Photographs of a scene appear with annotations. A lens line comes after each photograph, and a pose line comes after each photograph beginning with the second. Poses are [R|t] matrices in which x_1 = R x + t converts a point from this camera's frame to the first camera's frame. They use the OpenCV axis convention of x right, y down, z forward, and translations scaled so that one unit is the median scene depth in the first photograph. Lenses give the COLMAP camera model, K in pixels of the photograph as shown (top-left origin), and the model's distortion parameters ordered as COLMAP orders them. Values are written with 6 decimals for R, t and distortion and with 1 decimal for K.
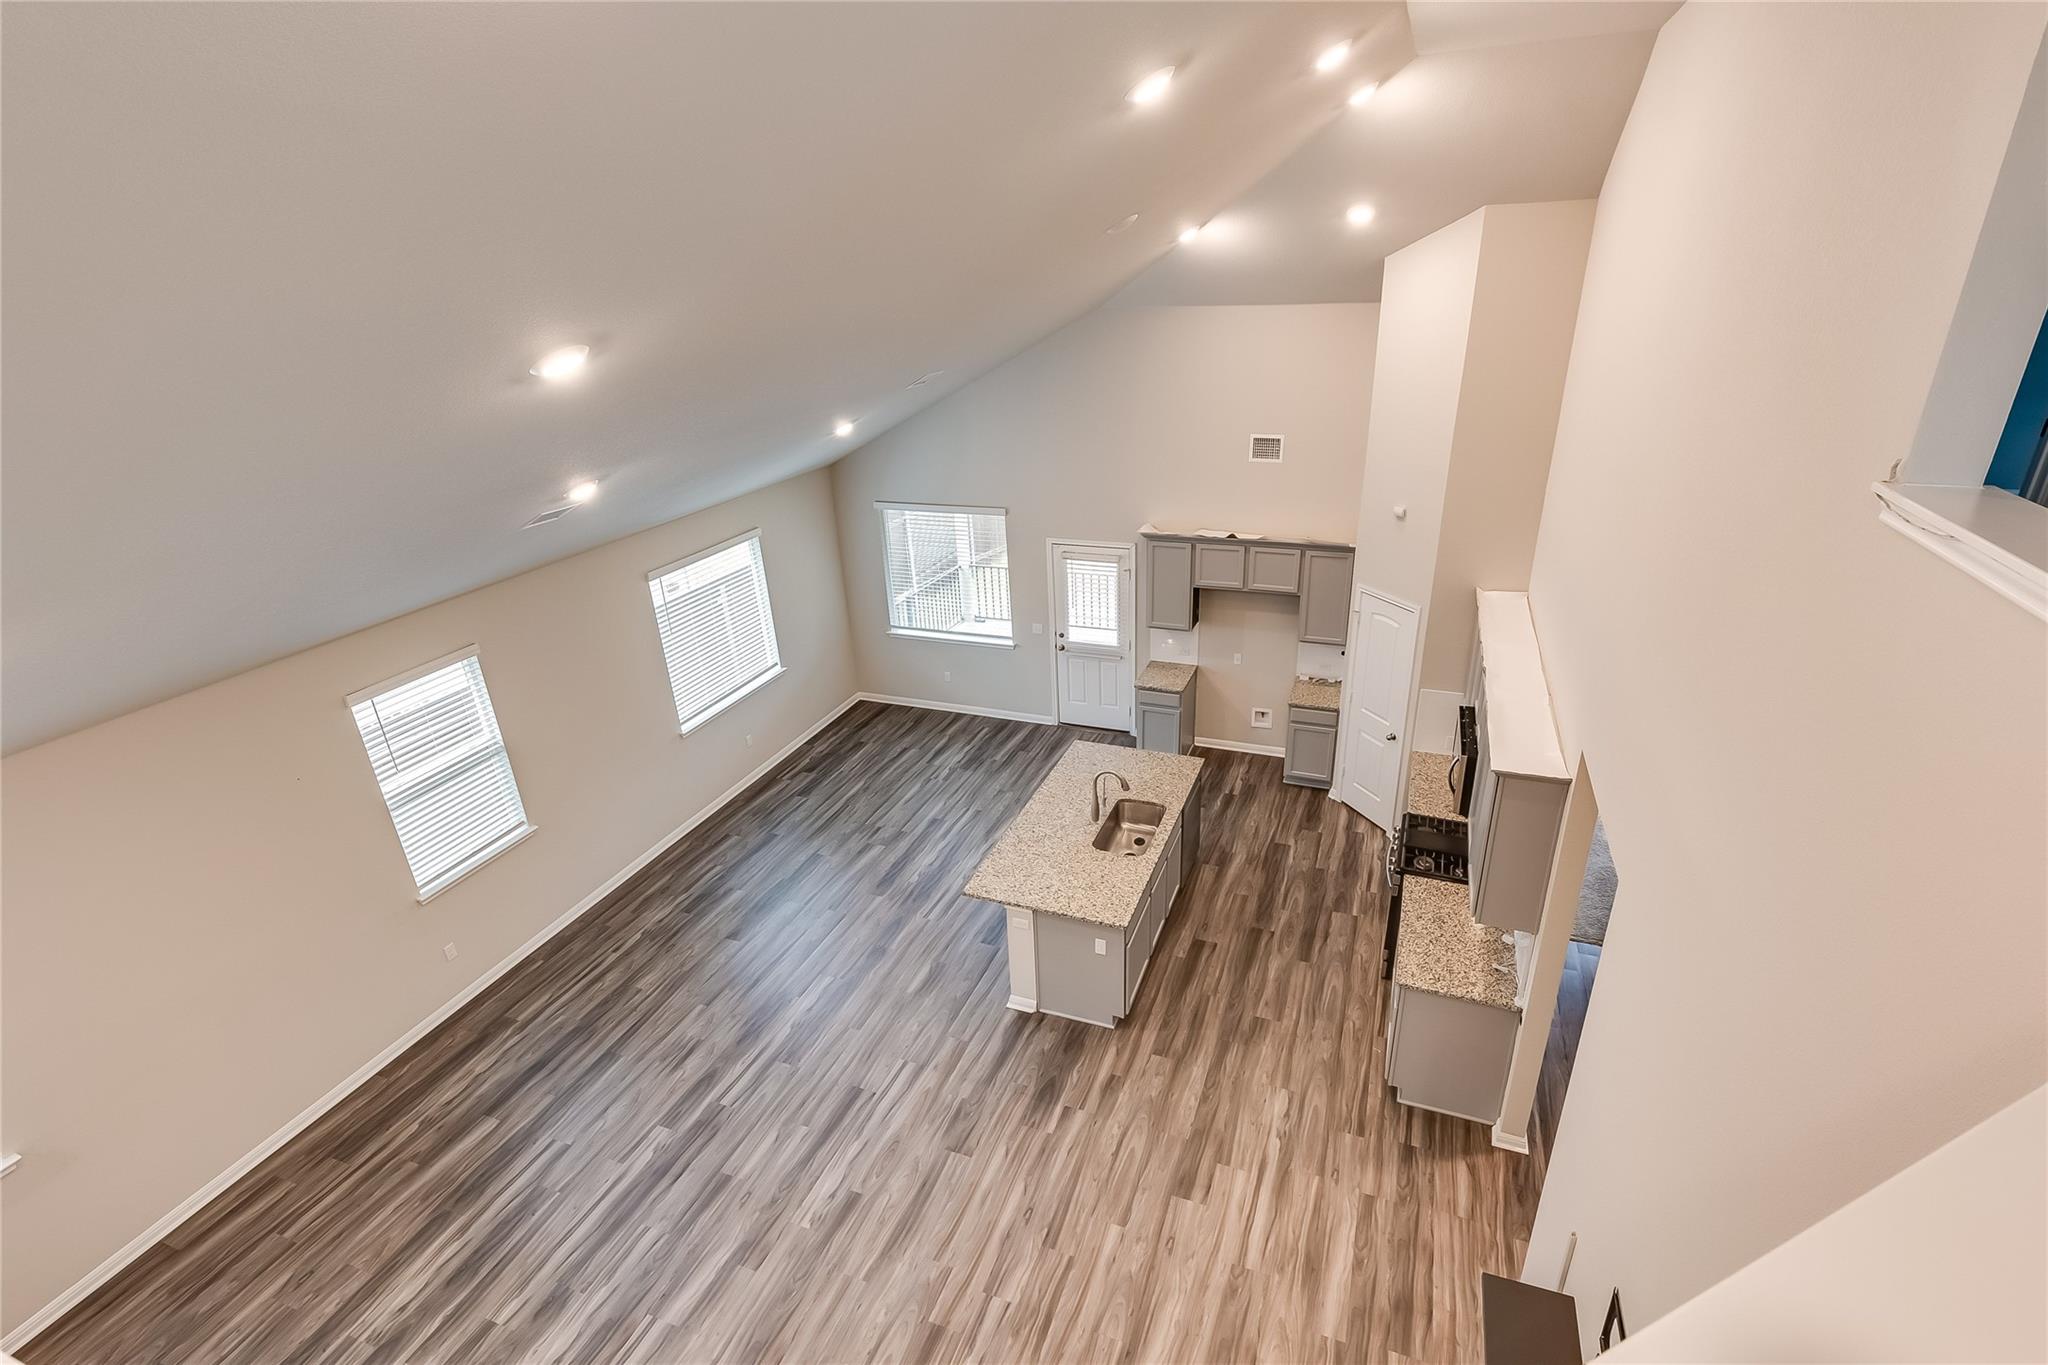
lens RADIAL K [[954.4, 0, 1046.5], [0, 954.4, 681.2], [0, 0, 1]] dist [0.007962, -0.000538]
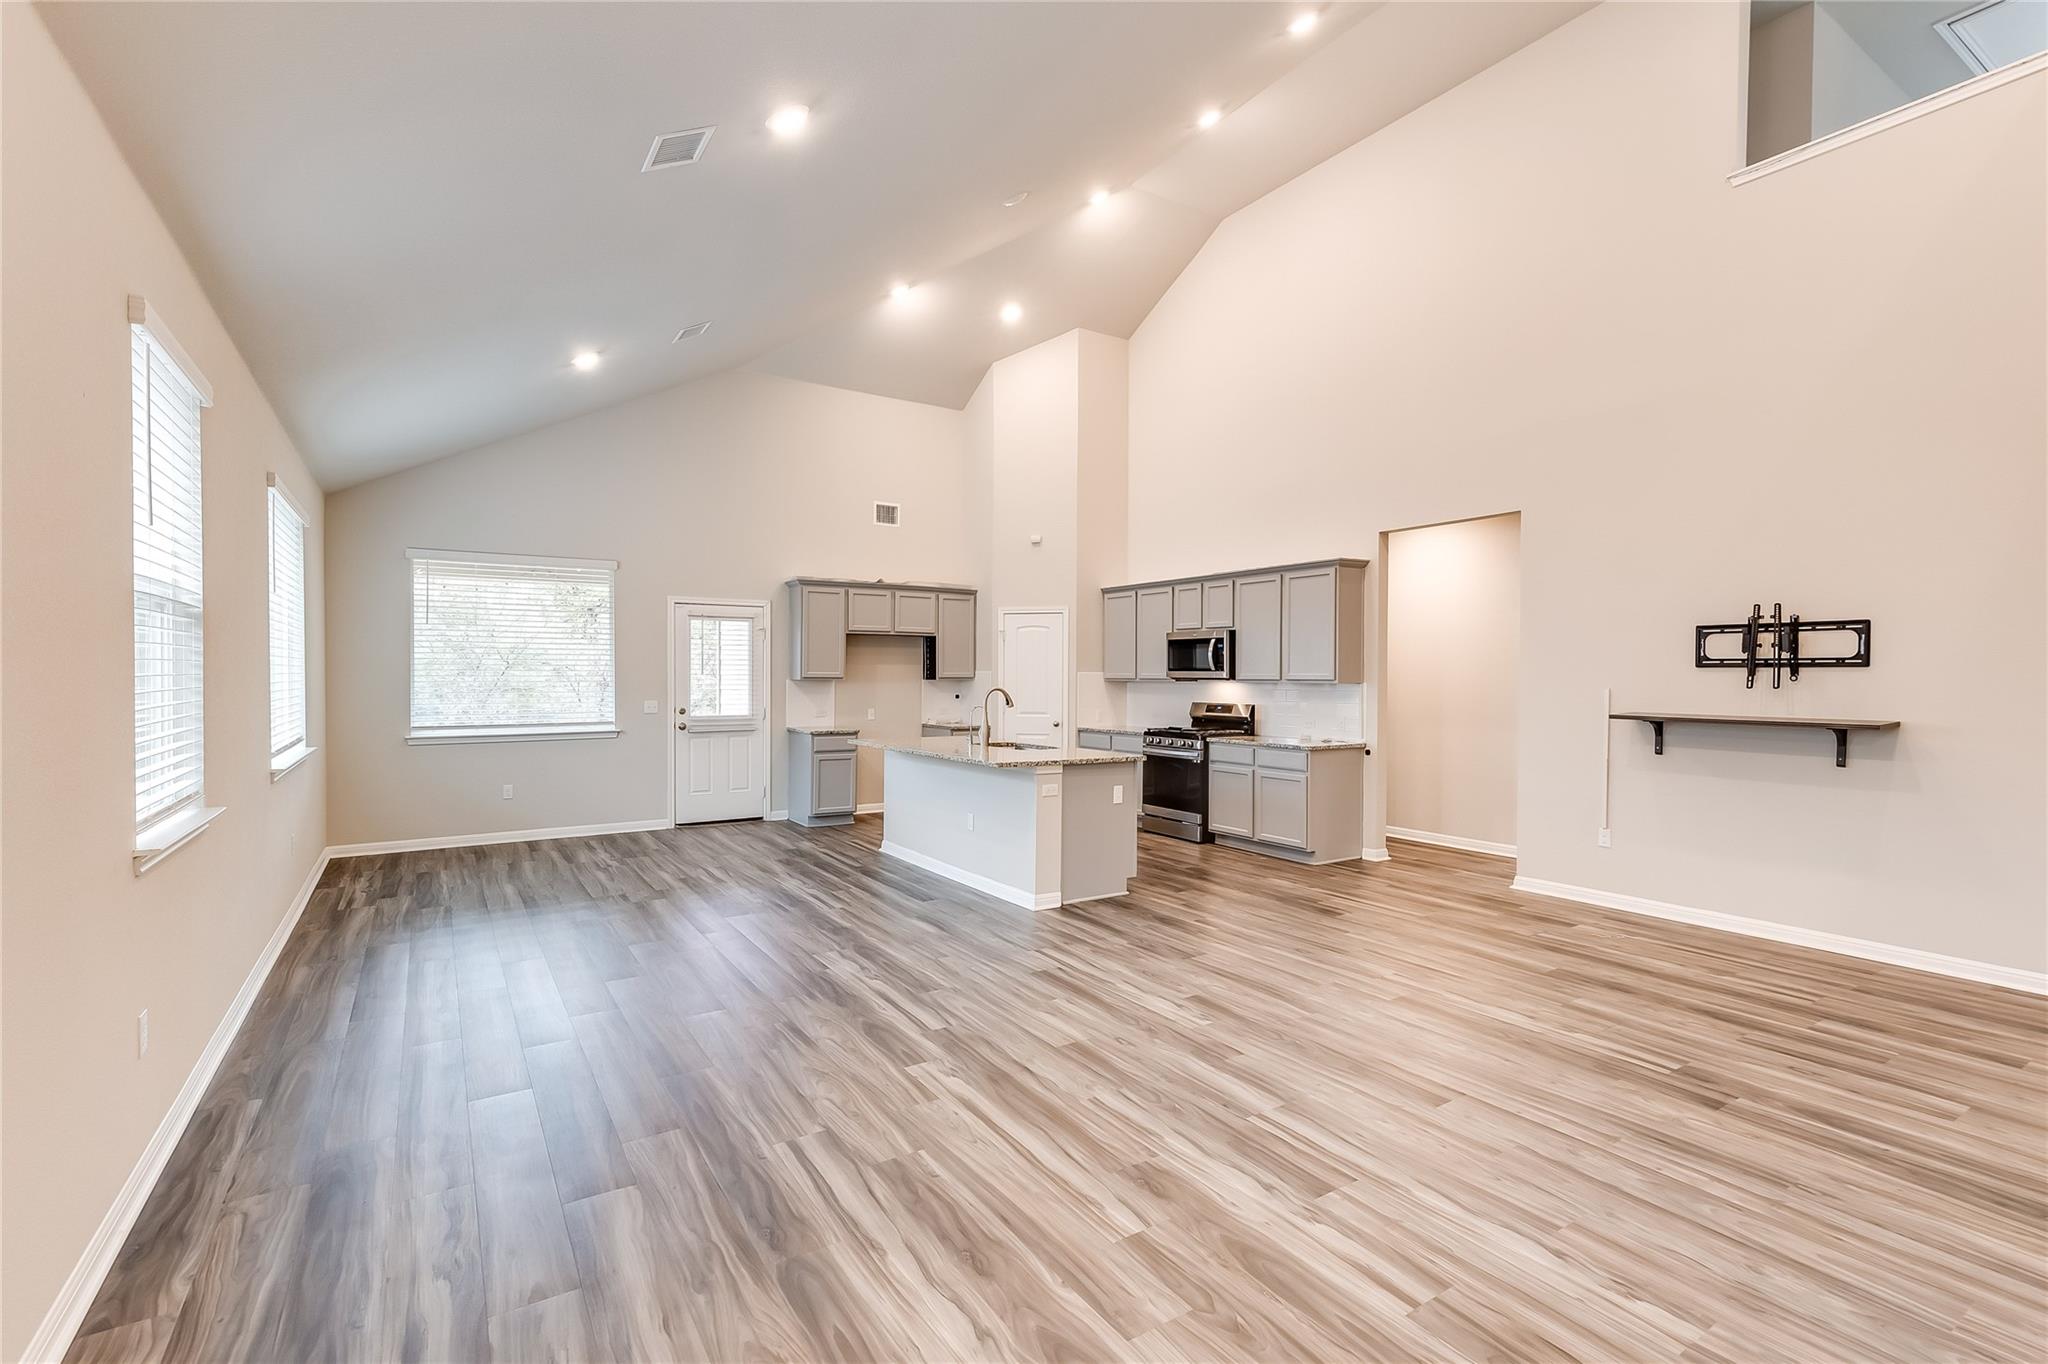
lens RADIAL K [[922.1, 0, 1024.0], [0, 922.1, 682.0], [0, 0, 1]] dist [0.008256, -0.000881]
pose [[0.593359, 0.031903, 0.804305, -0.669096], [0.299371, 0.918790, -0.257299, 0.332184], [-0.747196, 0.393456, 0.535621, 0.434731]]
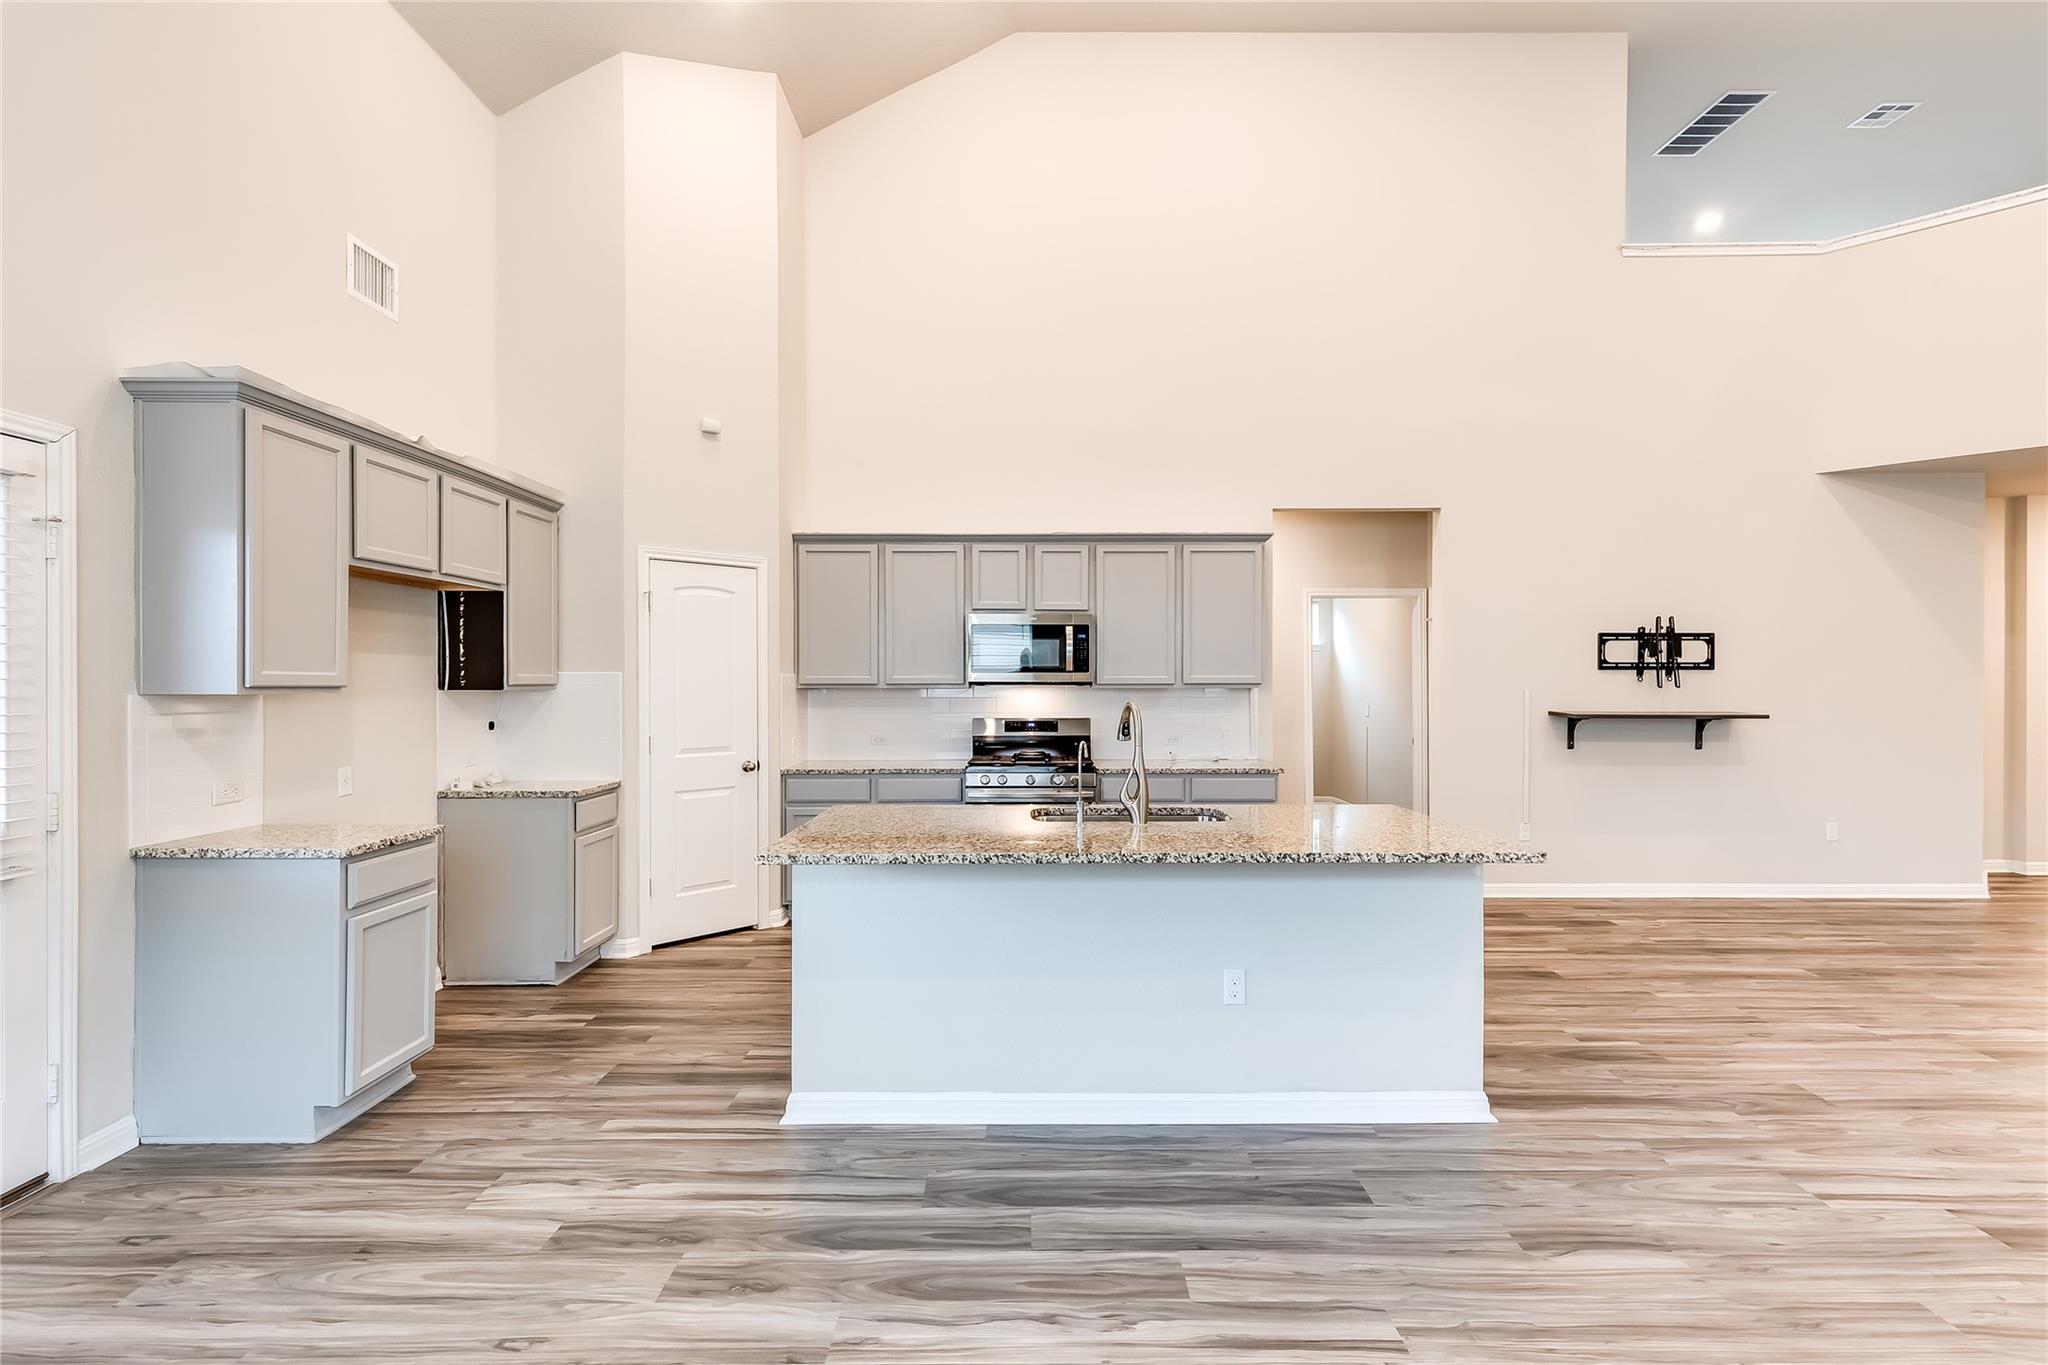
lens RADIAL K [[930.1, 0, 1030.0], [0, 930.1, 683.2], [0, 0, 1]] dist [0.006701, -0.000449]
pose [[-0.357130, 0.033572, 0.933451, -0.356542], [0.386241, 0.915219, 0.114856, 0.007118], [-0.850456, 0.401556, -0.339819, 1.154508]]
